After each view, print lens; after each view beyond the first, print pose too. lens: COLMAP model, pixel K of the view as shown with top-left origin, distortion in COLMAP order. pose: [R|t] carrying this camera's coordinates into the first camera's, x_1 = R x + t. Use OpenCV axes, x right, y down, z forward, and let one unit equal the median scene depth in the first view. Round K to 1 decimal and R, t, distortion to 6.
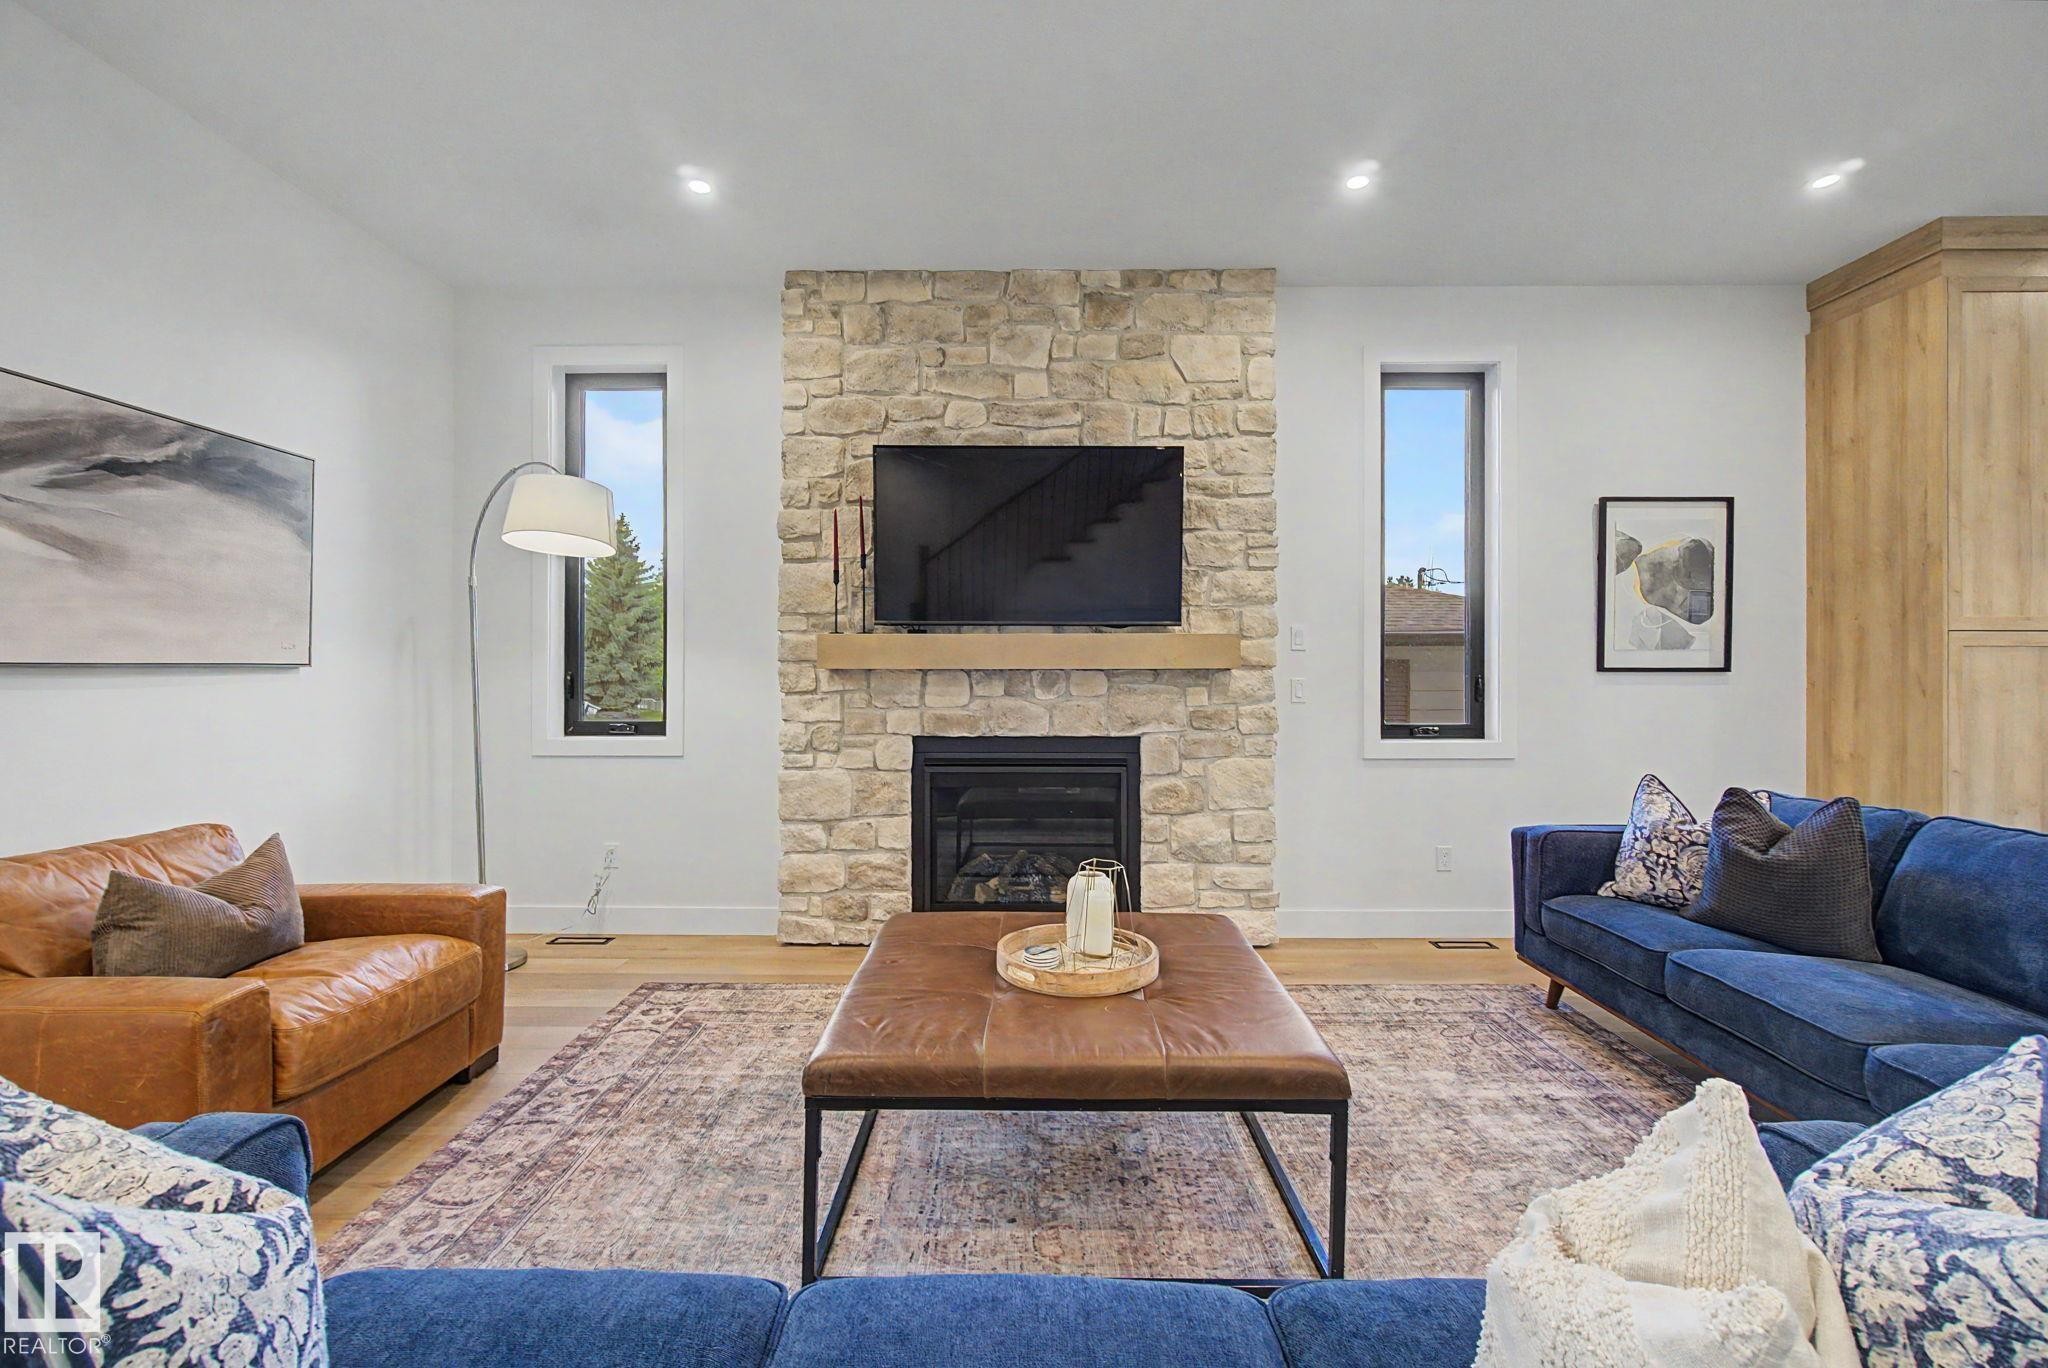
lens RADIAL K [[888.0, 0, 1027.9], [0, 888.0, 678.2], [0, 0, 1]] dist [-0.002076, 0.000919]
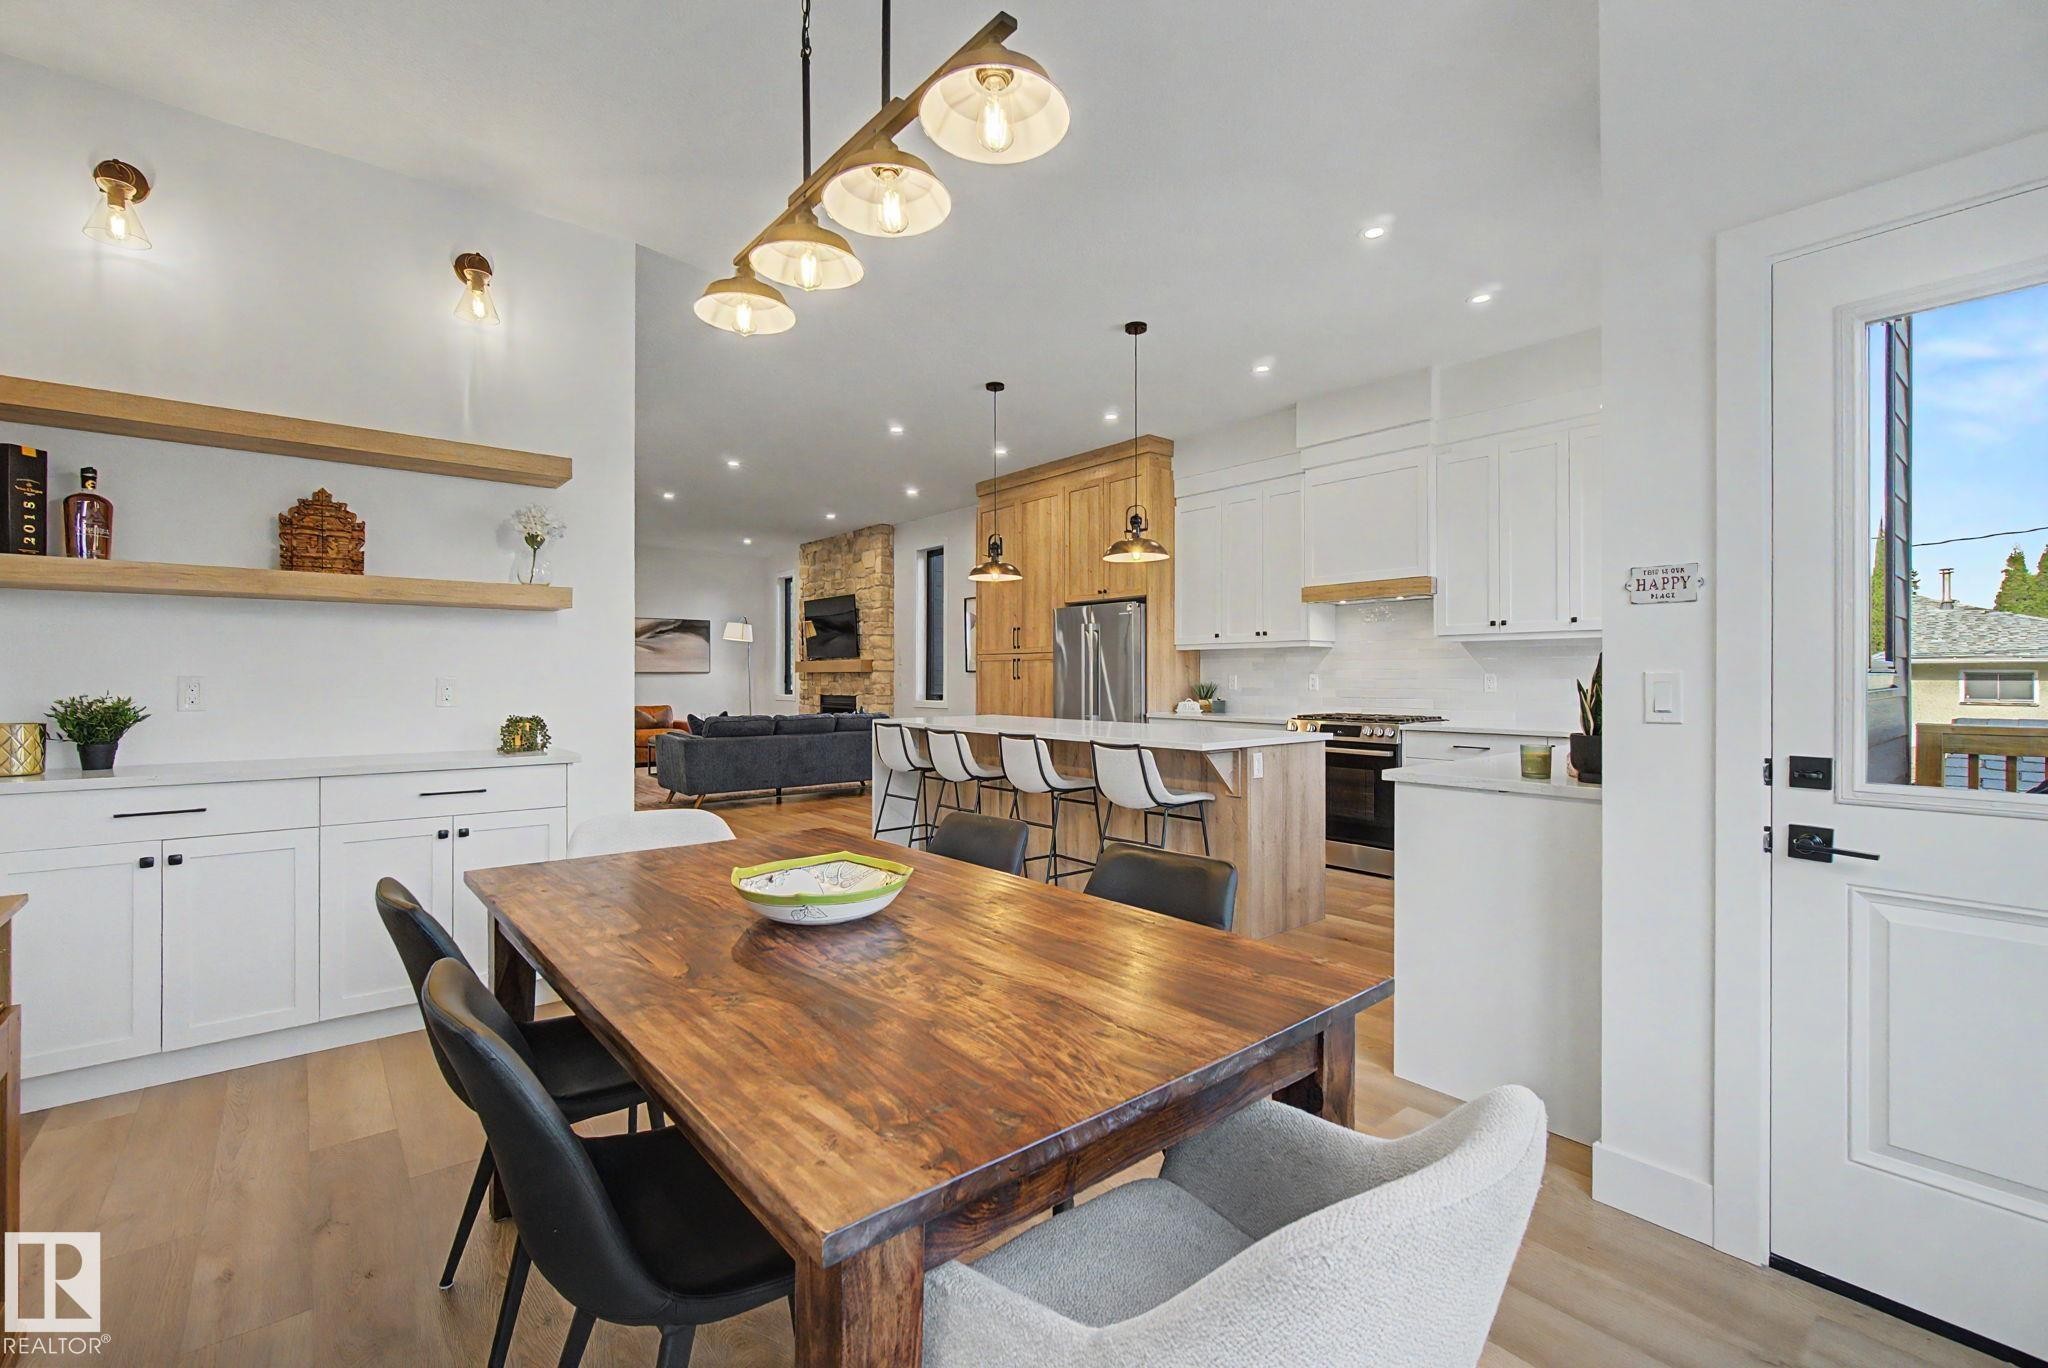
lens RADIAL K [[923.7, 0, 1021.5], [0, 923.7, 673.8], [0, 0, 1]] dist [-0.000567, 0.000272]
pose [[0.627137, -0.001938, -0.778906, 2.752566], [-0.004240, 0.999974, -0.005902, 0.010575], [0.778897, 0.007004, 0.627113, -0.432485]]
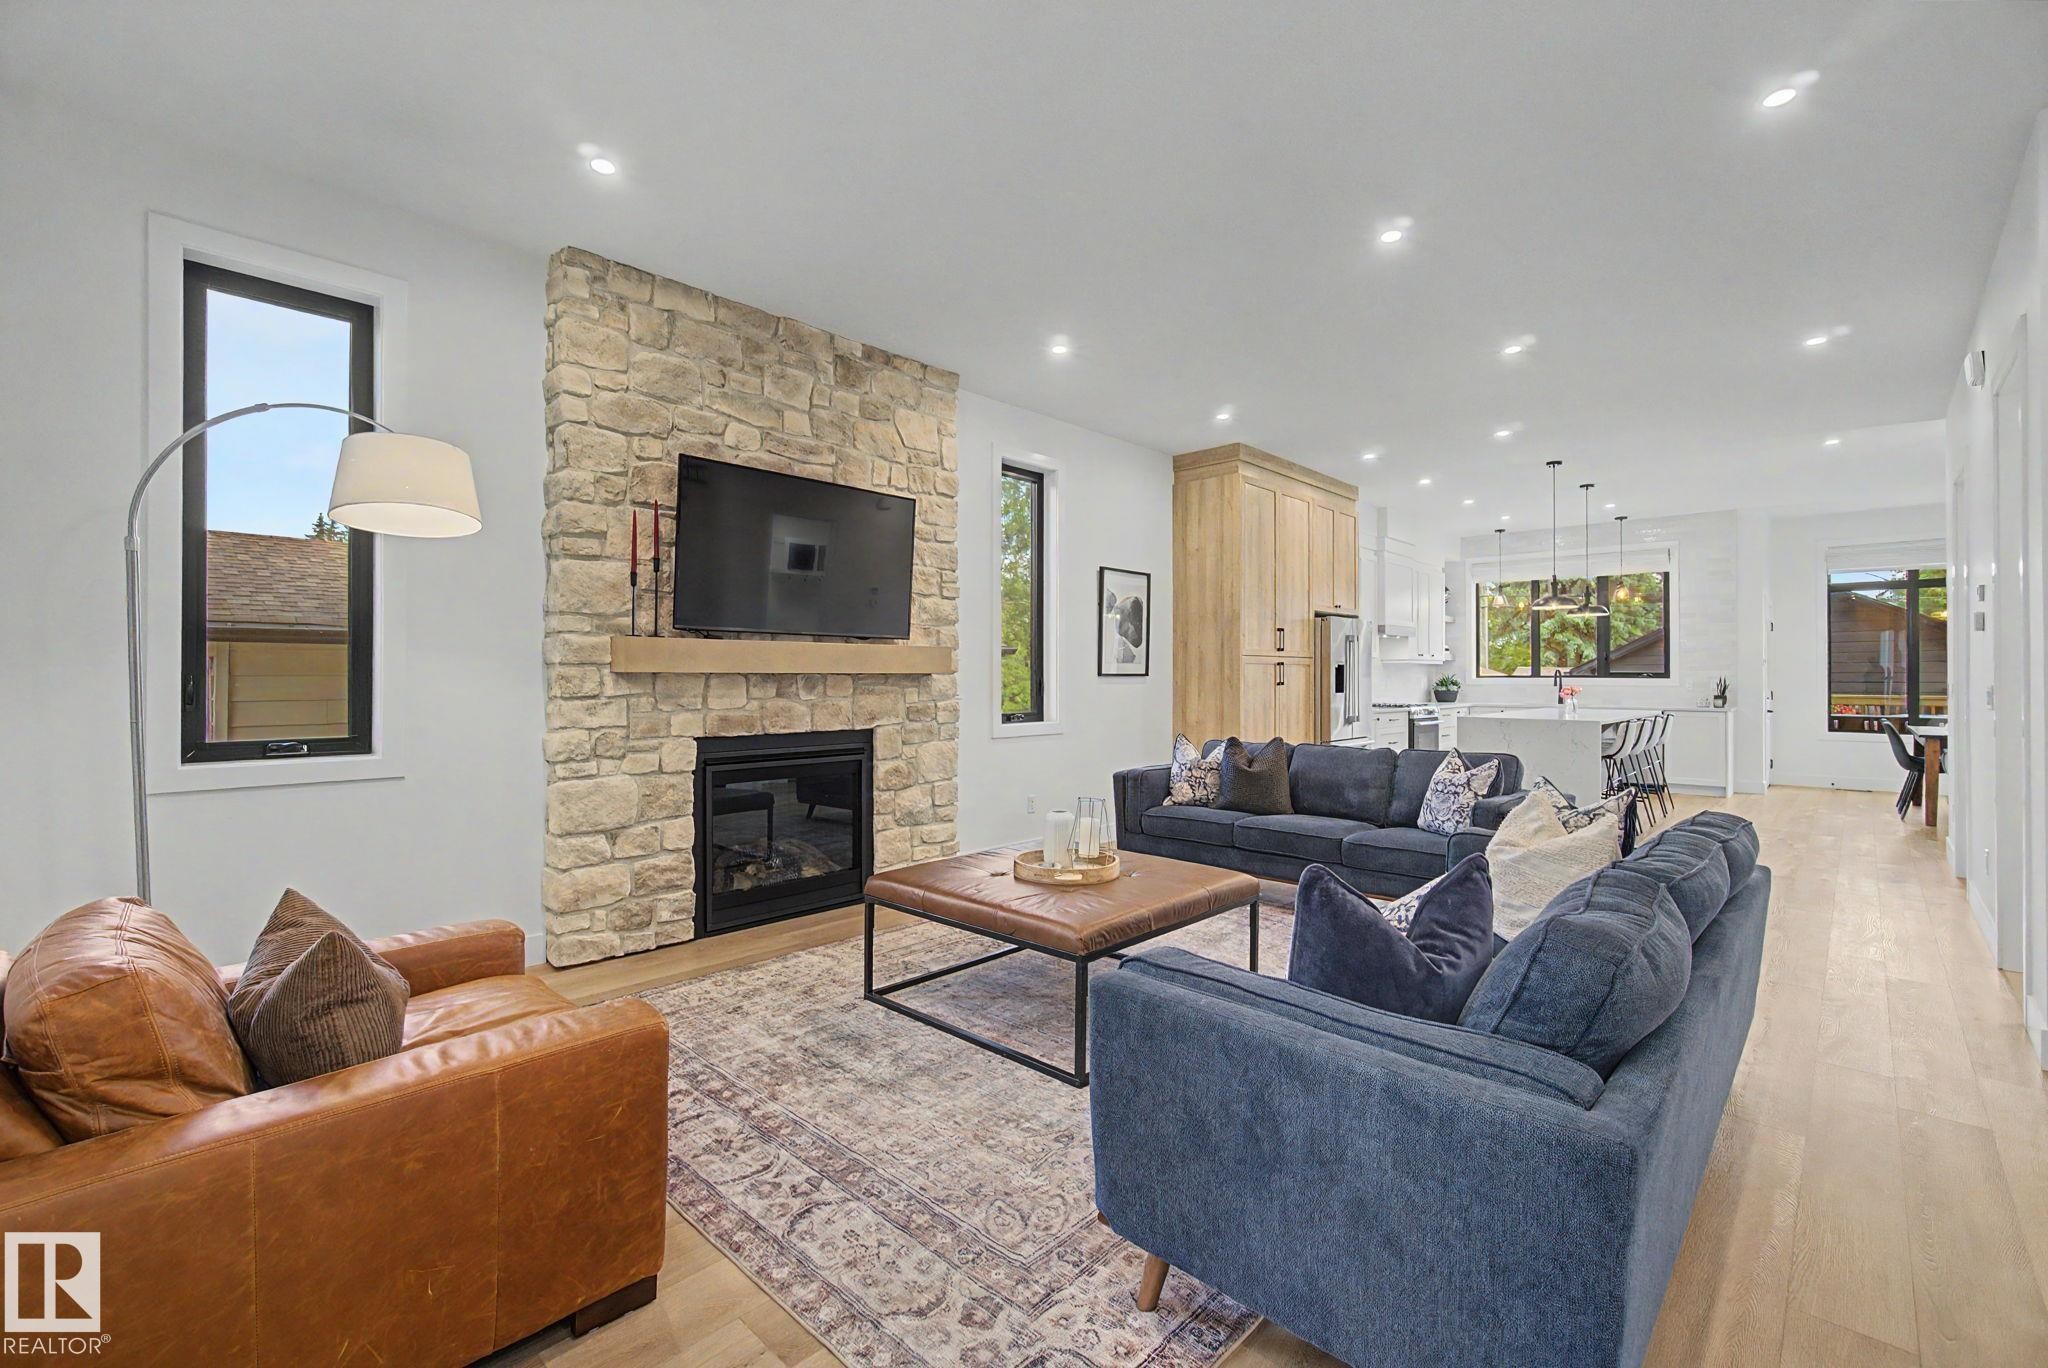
lens RADIAL K [[874.5, 0, 1024.0], [0, 874.5, 684.0], [0, 0, 1]] dist [-0.000907, 0.000086]
pose [[0.688181, -0.005692, 0.725517, -0.608927], [0.004369, 0.999984, 0.003700, 0.000564], [-0.725526, 0.000624, 0.688194, 0.020640]]
